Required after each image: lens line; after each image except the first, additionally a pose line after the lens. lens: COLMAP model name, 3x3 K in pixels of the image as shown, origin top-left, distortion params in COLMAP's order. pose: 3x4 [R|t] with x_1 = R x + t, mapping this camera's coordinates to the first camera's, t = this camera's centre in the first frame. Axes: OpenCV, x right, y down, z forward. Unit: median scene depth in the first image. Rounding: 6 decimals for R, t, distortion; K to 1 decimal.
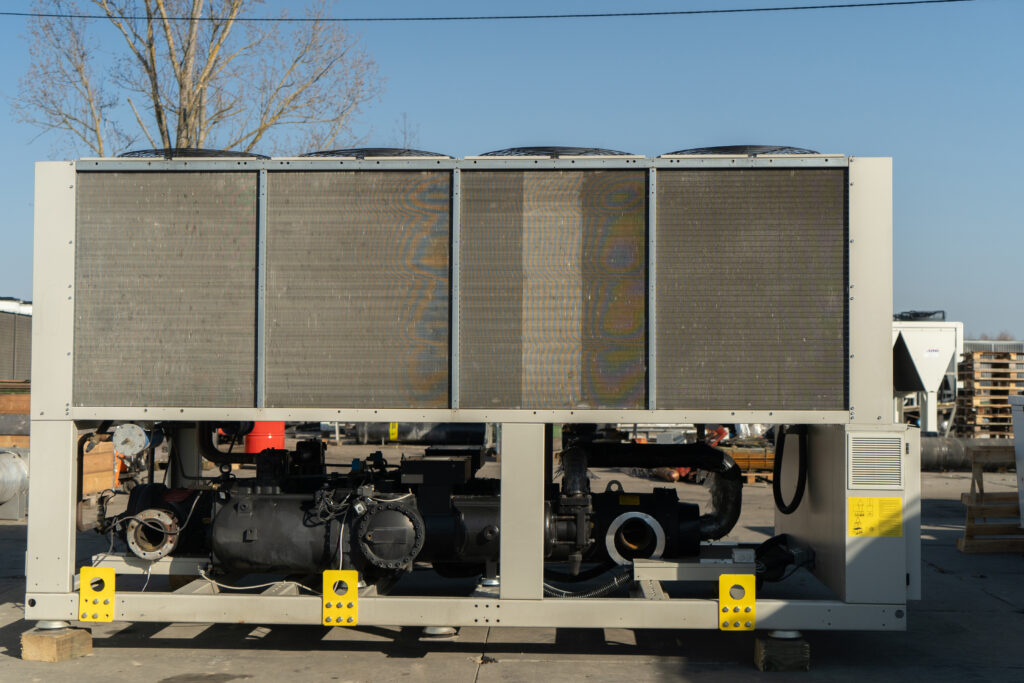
lens RADIAL K [[1353.6, 0, 512.0], [0, 1353.6, 341.5], [0, 0, 1]] dist [0.067121, 0.005636]
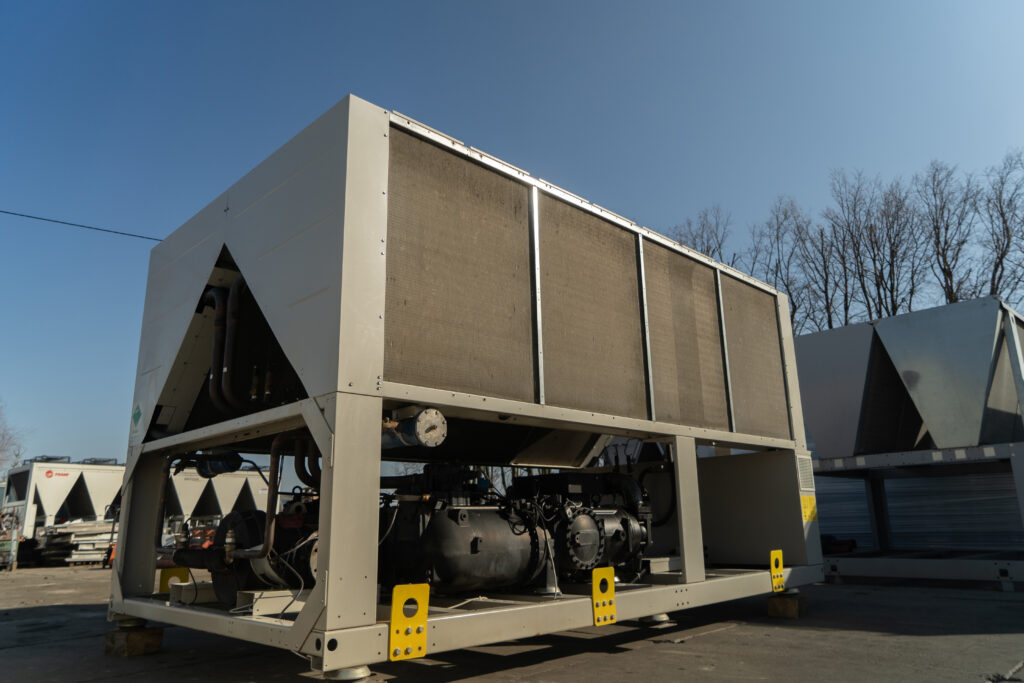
lens RADIAL K [[699.0, 0, 512.0], [0, 699.0, 341.5], [0, 0, 1]] dist [-0.009776, -0.001752]
pose [[0.667267, 0.170685, 0.724997, -0.576574], [0.004544, 0.972437, -0.233121, 0.122389], [-0.744804, 0.158848, 0.648100, 0.668974]]
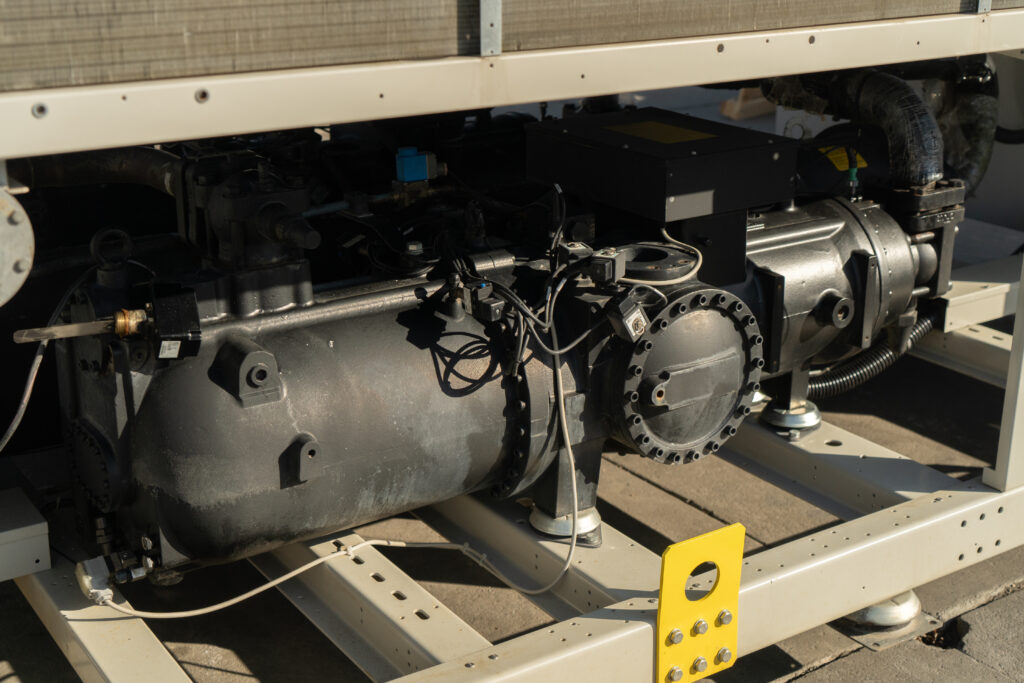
lens RADIAL K [[1379.5, 0, 510.3], [0, 1379.5, 293.1], [0, 0, 1]] dist [0.006704, 0.058254]
pose [[0.800556, -0.180084, 0.571559, -0.338554], [-0.018661, 0.945824, 0.324143, 0.005776], [-0.598967, -0.270160, 0.753825, 0.779023]]
